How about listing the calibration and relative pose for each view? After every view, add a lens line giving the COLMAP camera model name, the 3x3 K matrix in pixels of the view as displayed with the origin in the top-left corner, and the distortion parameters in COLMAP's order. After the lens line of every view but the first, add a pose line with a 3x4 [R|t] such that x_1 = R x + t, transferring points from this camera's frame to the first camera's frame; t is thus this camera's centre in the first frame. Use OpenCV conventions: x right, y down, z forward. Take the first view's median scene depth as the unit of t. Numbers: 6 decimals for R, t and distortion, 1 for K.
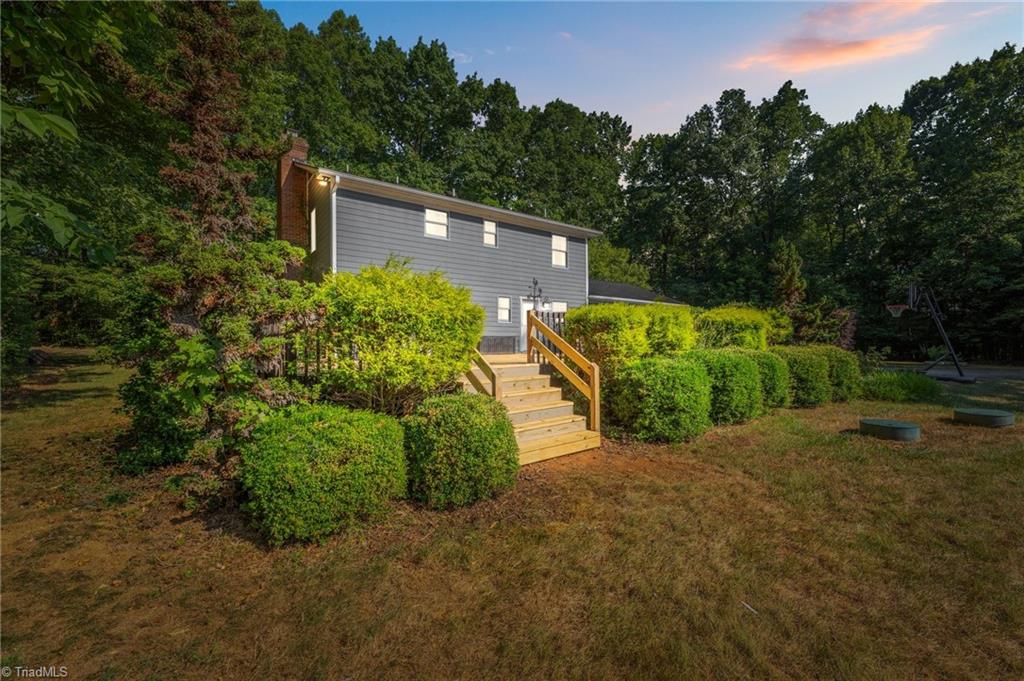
lens RADIAL K [[417.1, 0, 511.4], [0, 417.1, 347.2], [0, 0, 1]] dist [-0.001112, -0.000230]
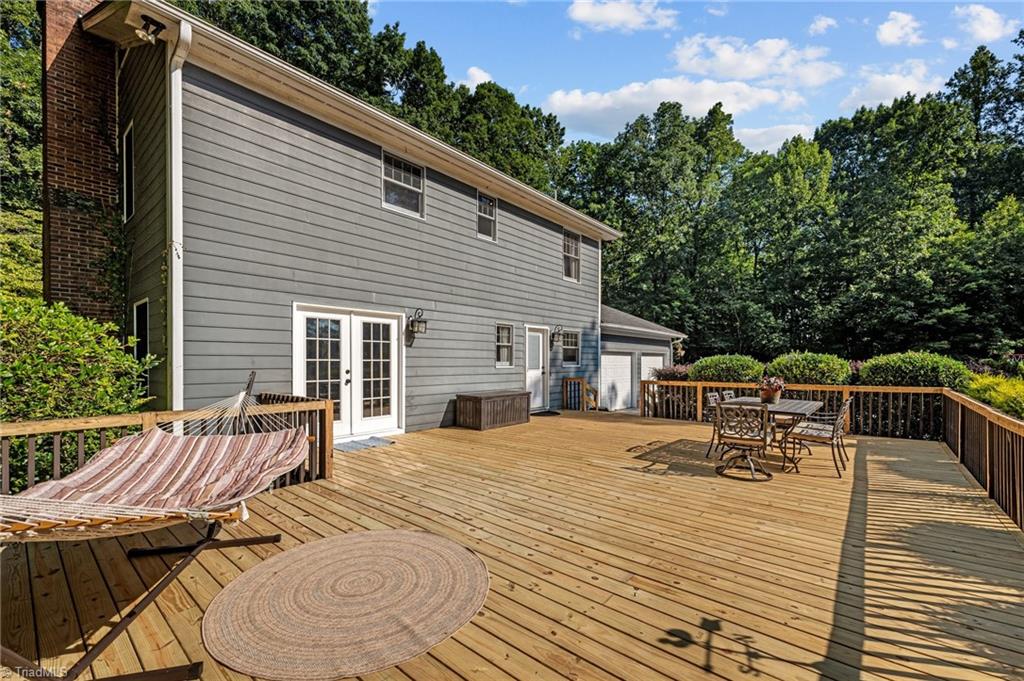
lens RADIAL K [[430.2, 0, 508.0], [0, 430.2, 365.7], [0, 0, 1]] dist [-0.000329, -0.000098]
pose [[0.972591, 0.007654, 0.232396, -0.054254], [-0.009608, 0.999927, 0.007278, -0.022662], [-0.232323, -0.009311, 0.972594, 0.135245]]
